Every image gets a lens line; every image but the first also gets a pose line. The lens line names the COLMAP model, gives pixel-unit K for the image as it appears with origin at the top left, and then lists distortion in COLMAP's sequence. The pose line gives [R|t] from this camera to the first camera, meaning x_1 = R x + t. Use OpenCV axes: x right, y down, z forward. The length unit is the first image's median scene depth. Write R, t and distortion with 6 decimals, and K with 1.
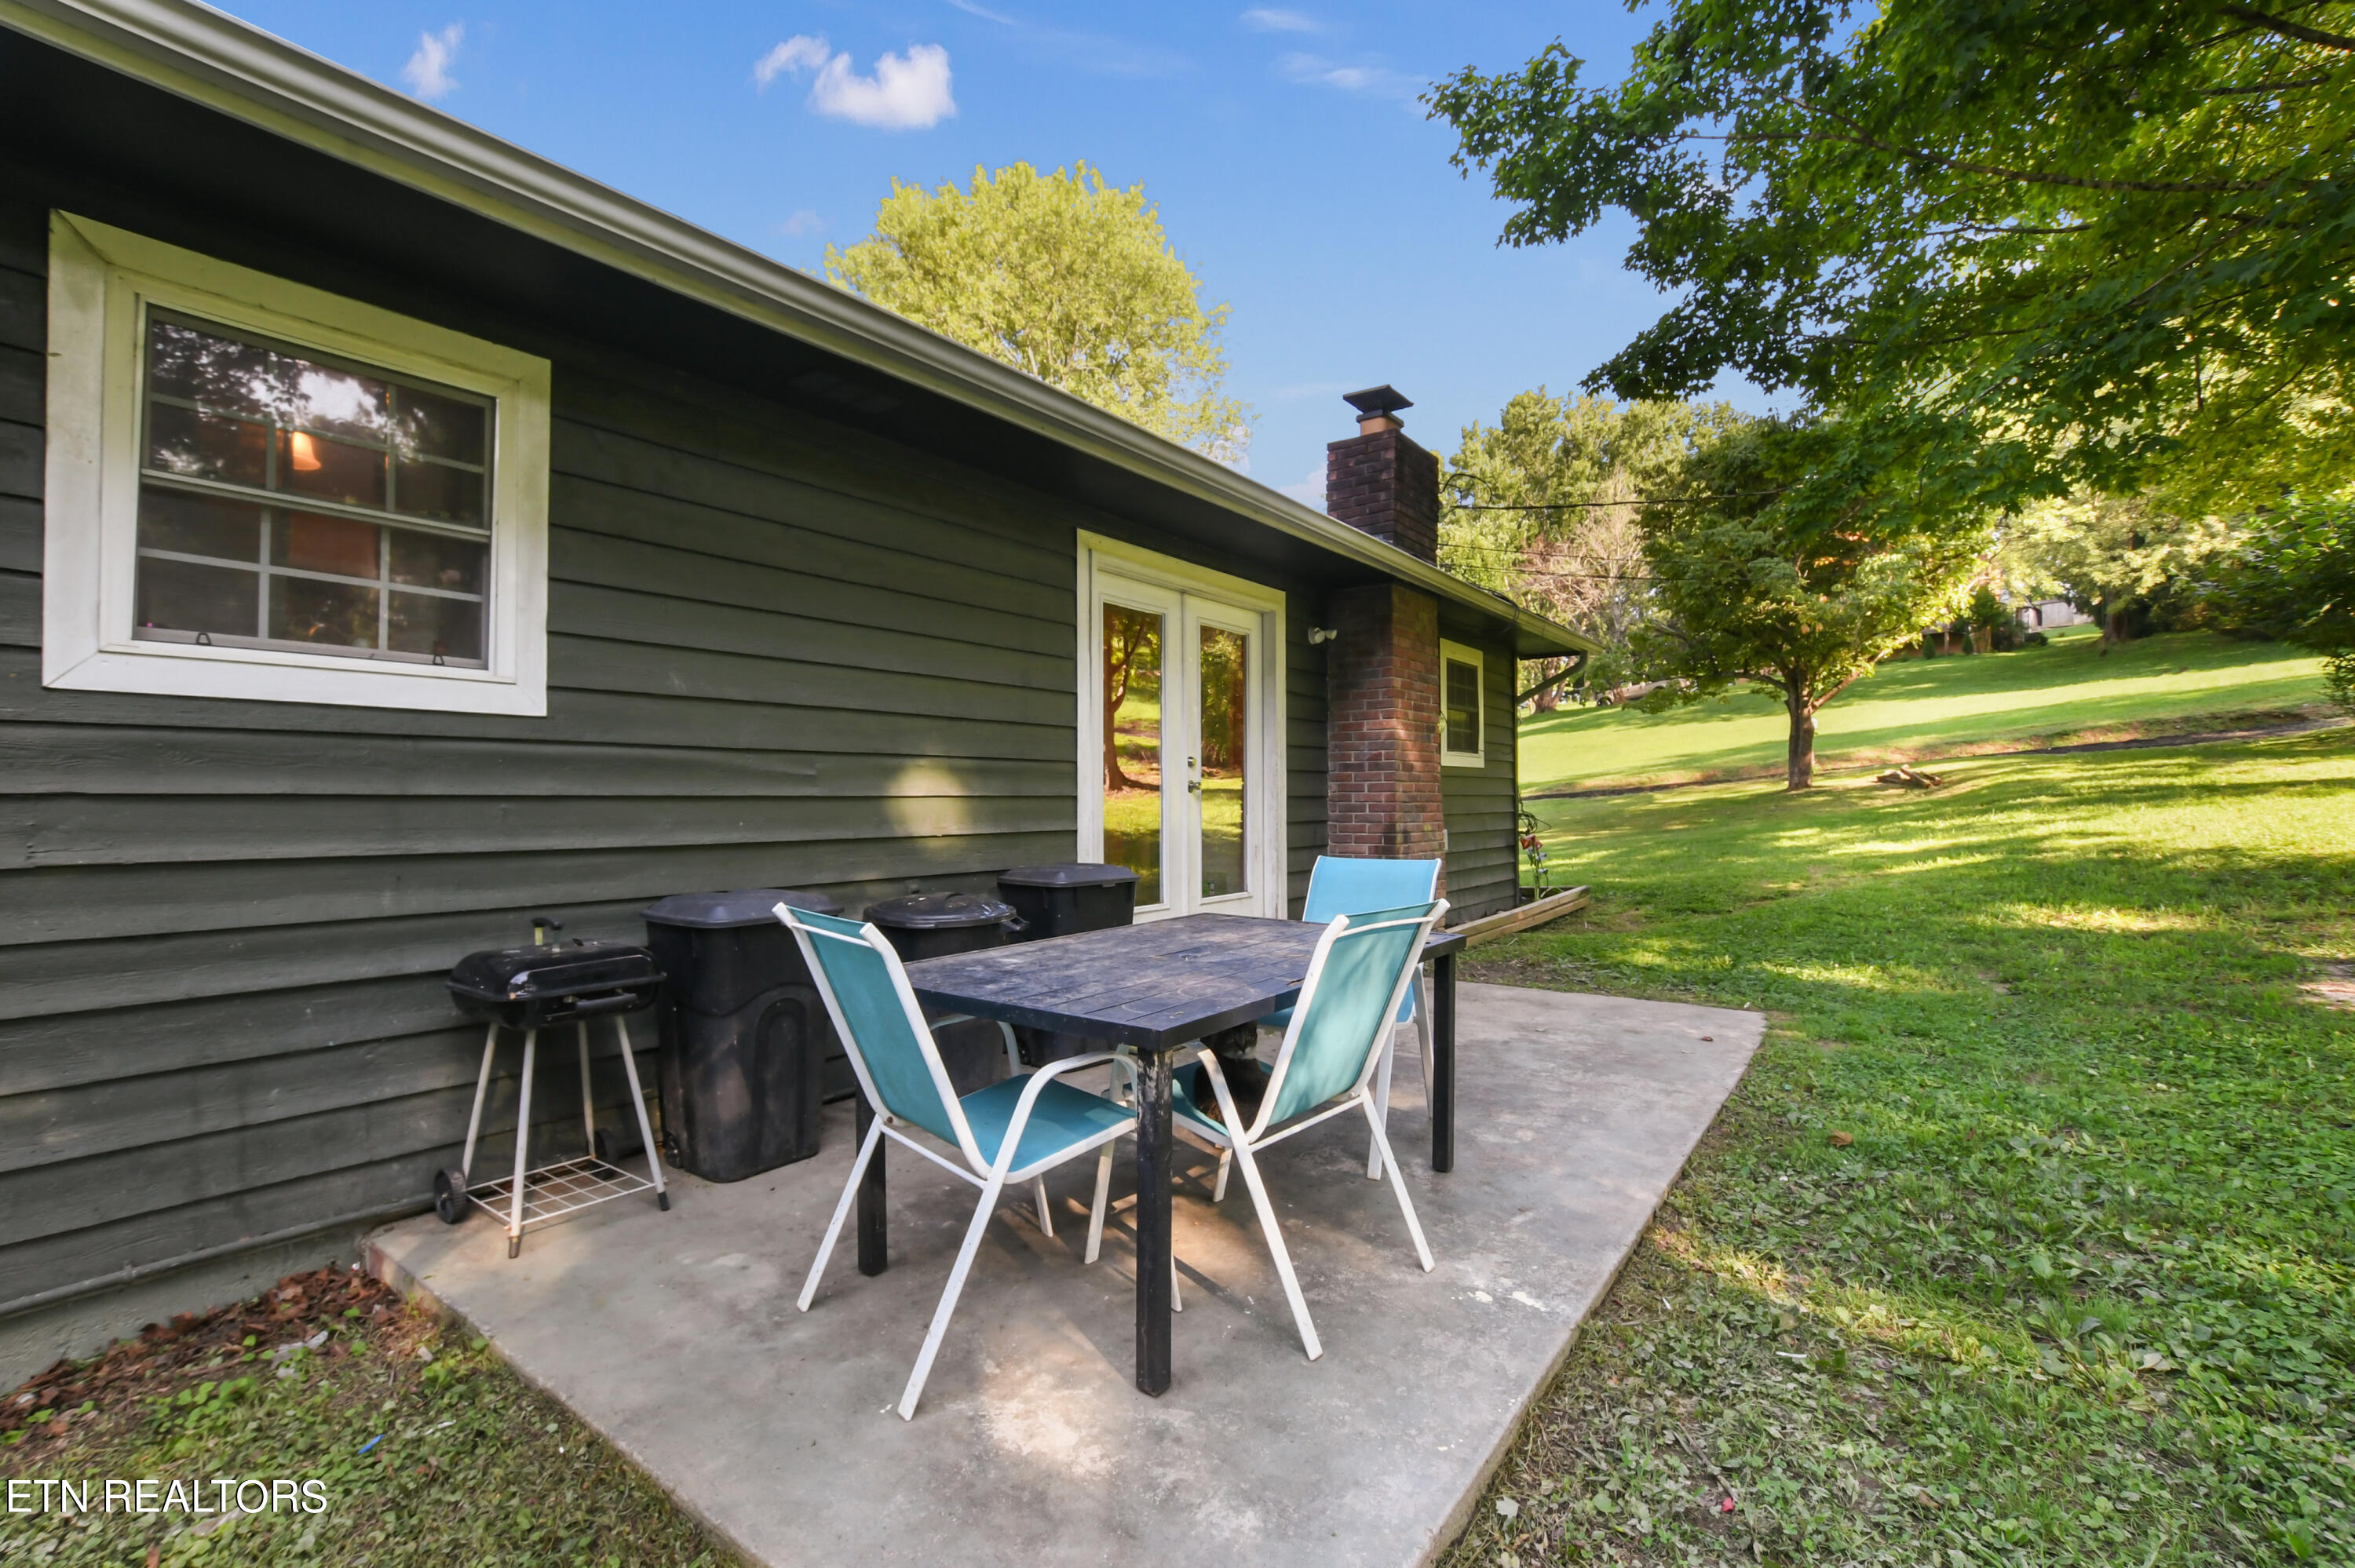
lens RADIAL K [[1071.1, 0, 1177.5], [0, 1071.1, 784.0], [0, 0, 1]] dist [-0.022530, -0.000080]
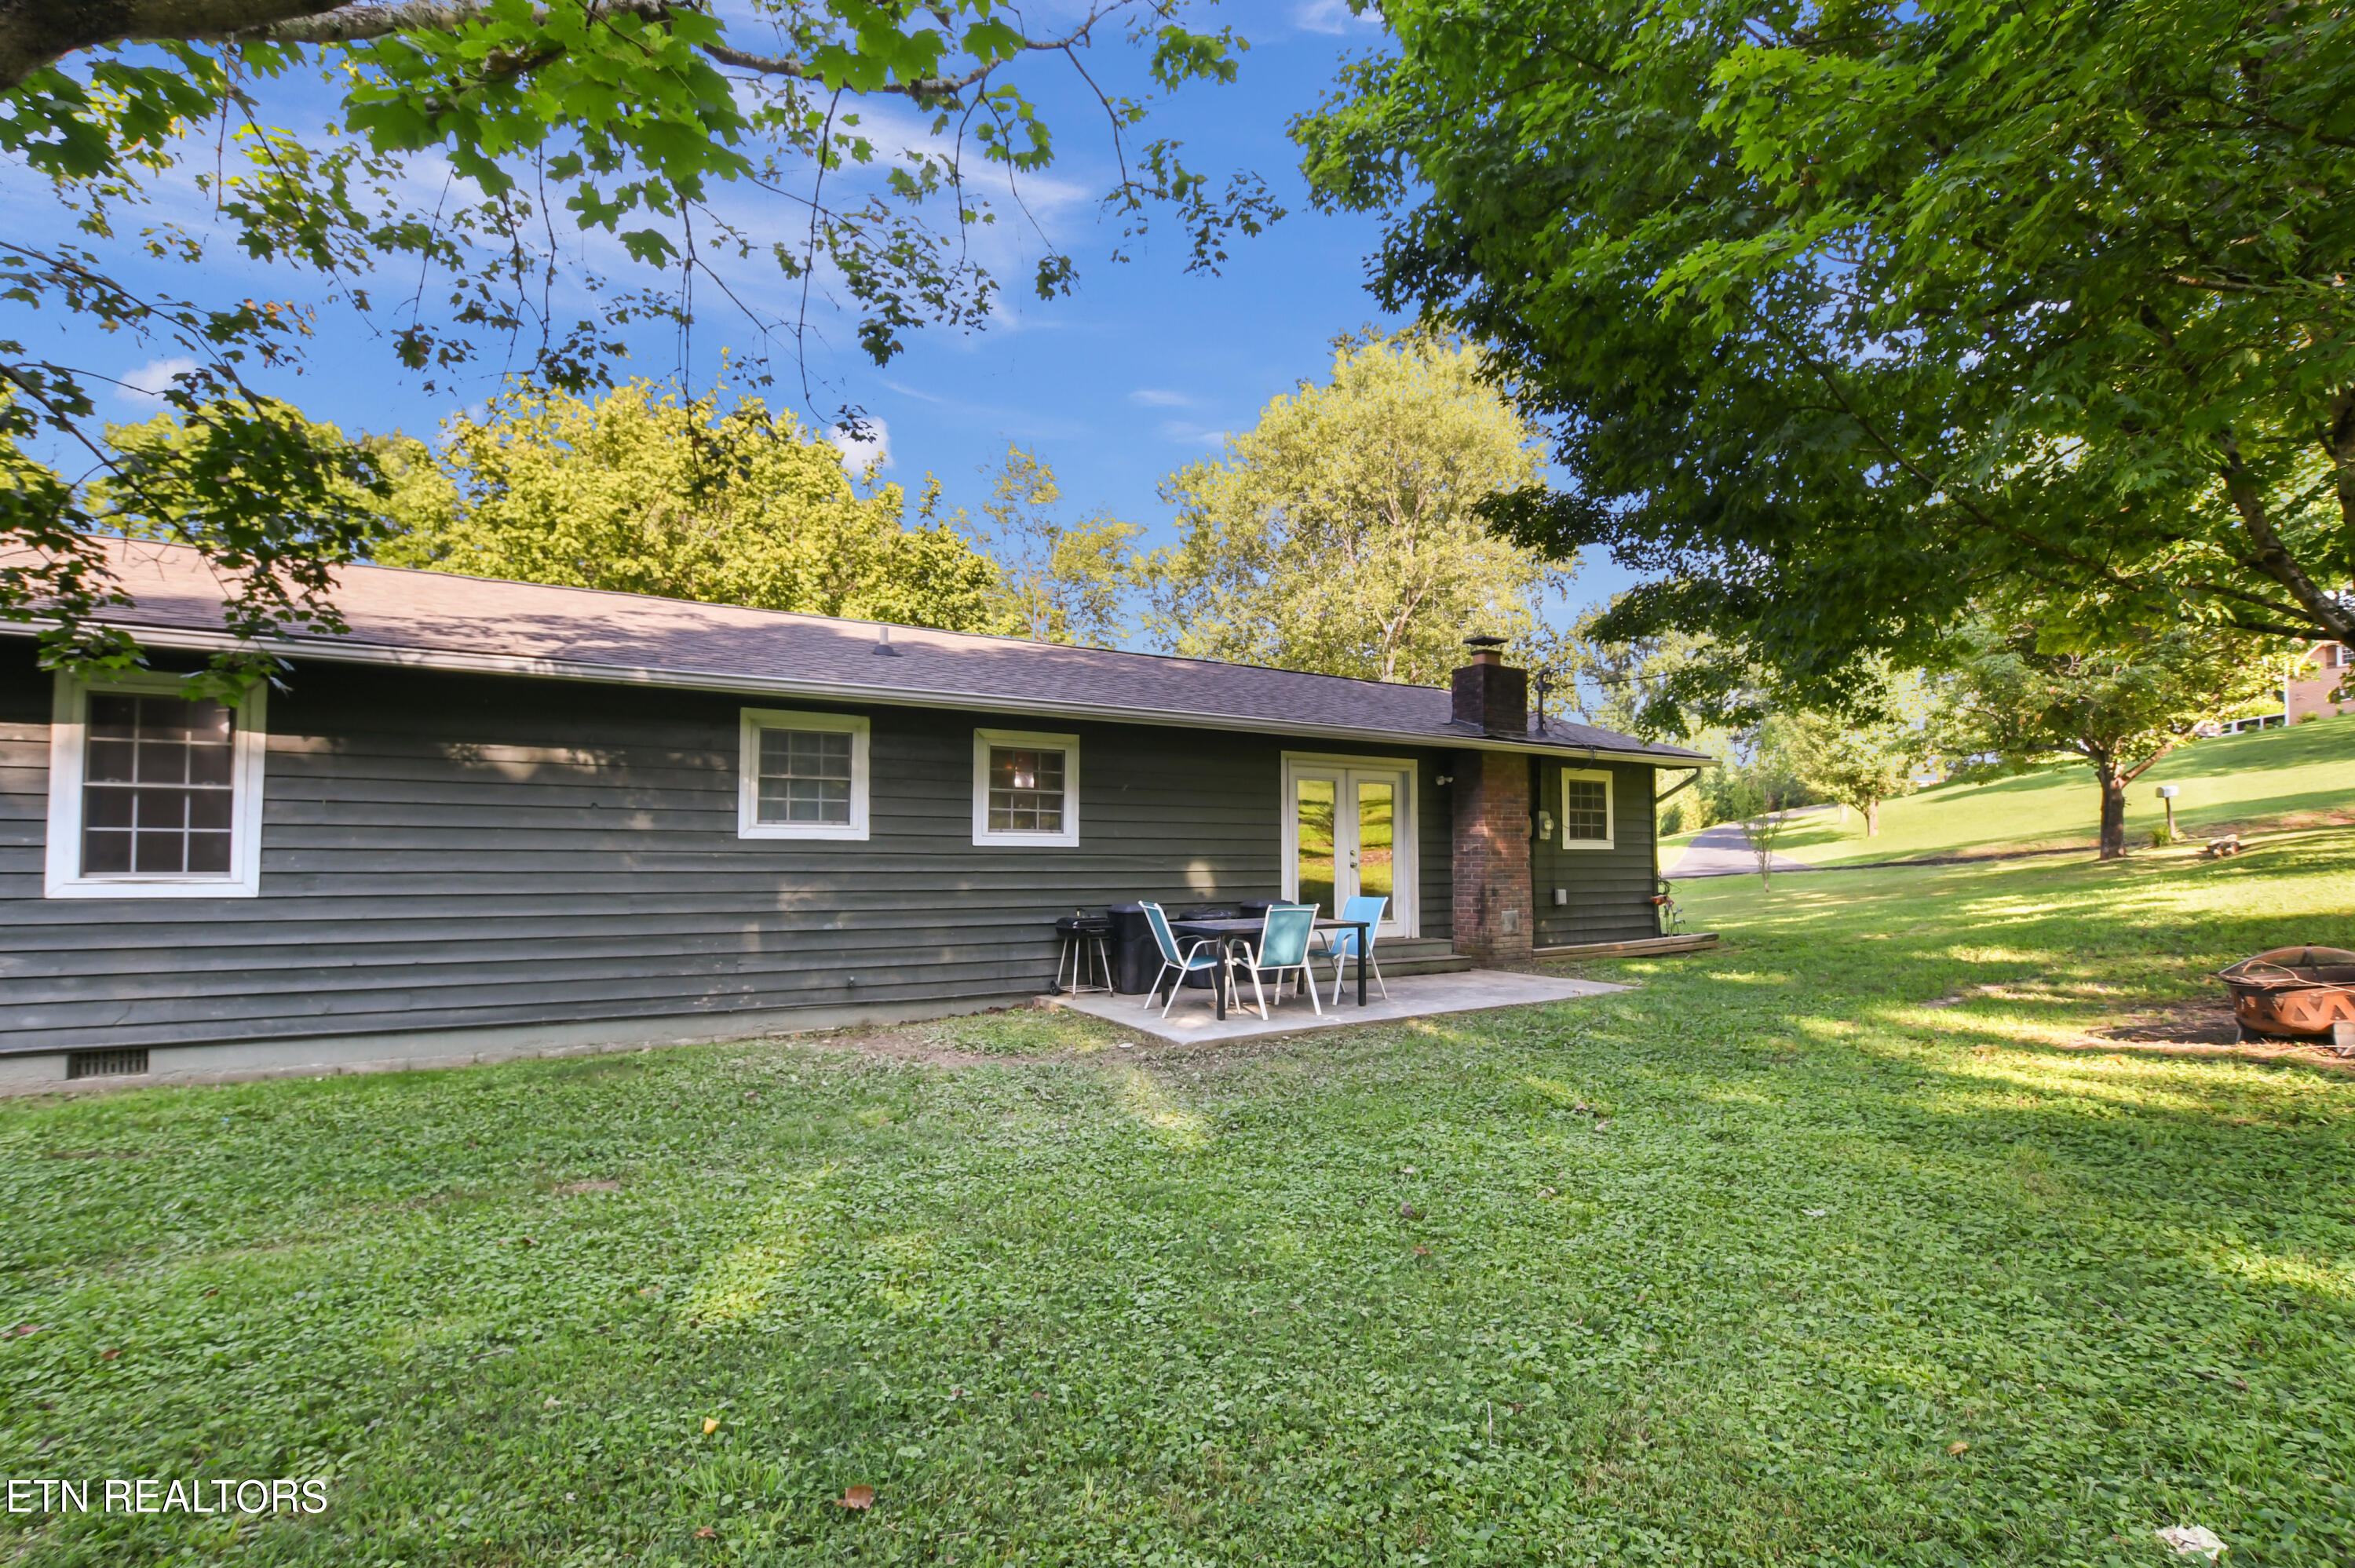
lens RADIAL K [[1108.1, 0, 1169.8], [0, 1108.1, 831.6], [0, 0, 1]] dist [-0.025531, -0.000153]
pose [[0.922662, -0.007701, -0.385532, 0.484685], [0.002418, 0.999896, -0.014185, -0.031203], [0.385601, 0.012156, 0.922585, -1.012318]]
